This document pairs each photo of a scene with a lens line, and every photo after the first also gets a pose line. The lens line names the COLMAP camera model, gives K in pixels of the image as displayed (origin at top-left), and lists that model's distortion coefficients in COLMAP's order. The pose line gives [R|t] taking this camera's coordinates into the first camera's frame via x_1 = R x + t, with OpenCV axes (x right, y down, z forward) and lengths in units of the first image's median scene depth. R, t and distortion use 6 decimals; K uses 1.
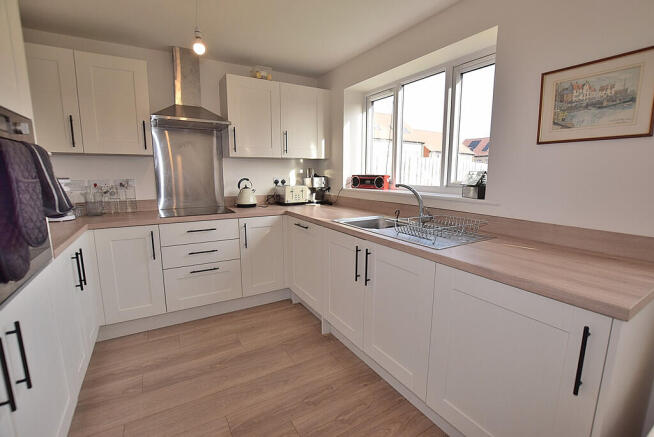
lens RADIAL K [[289.6, 0, 329.9], [0, 289.6, 218.5], [0, 0, 1]] dist [-0.023754, -0.000336]
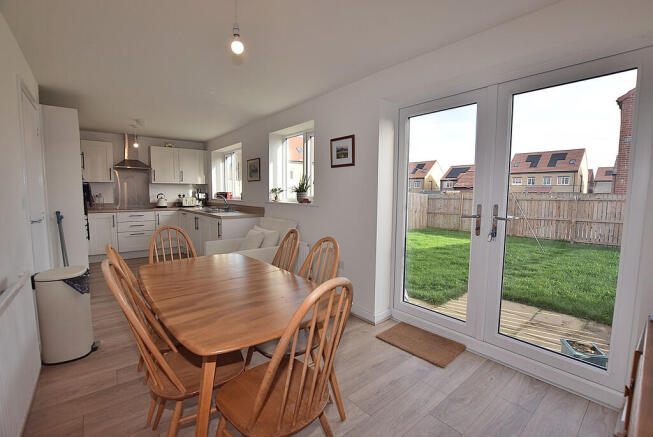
lens RADIAL K [[289.2, 0, 332.8], [0, 289.2, 216.9], [0, 0, 1]] dist [-0.023754, -0.000336]
pose [[0.986258, -0.011060, 0.164843, 0.625563], [0.023466, 0.997019, -0.073501, 0.223079], [-0.163539, 0.076359, 0.983577, -1.296003]]
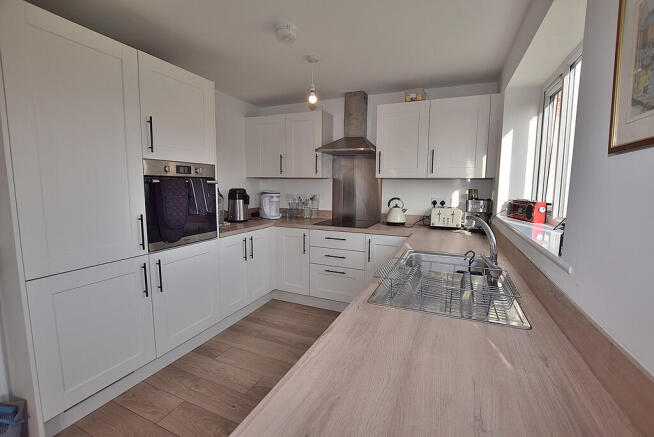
lens RADIAL K [[289.6, 0, 332.3], [0, 289.6, 219.9], [0, 0, 1]] dist [-0.023754, -0.000336]
pose [[0.590896, 0.103266, -0.800111, 0.463263], [-0.140330, 0.989811, 0.024114, -0.058124], [0.794449, 0.098030, 0.599367, 0.216950]]
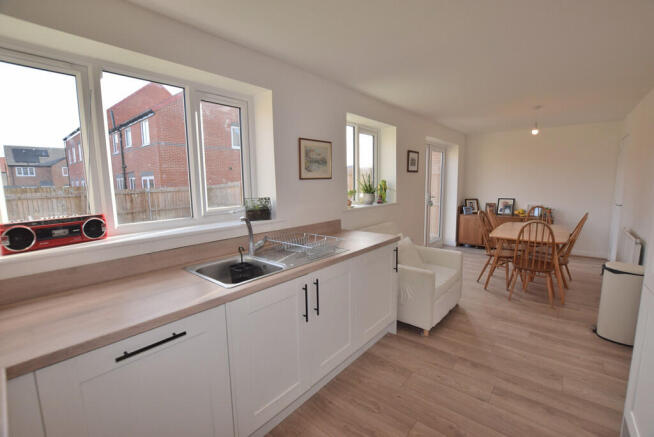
lens RADIAL K [[289.6, 0, 326.5], [0, 289.6, 220.1], [0, 0, 1]] dist [-0.023754, -0.000336]
pose [[-0.317663, -0.125774, 0.939825, -0.513135], [0.164833, 0.968748, 0.185359, -0.176206], [-0.933767, 0.213796, -0.287004, 0.770160]]
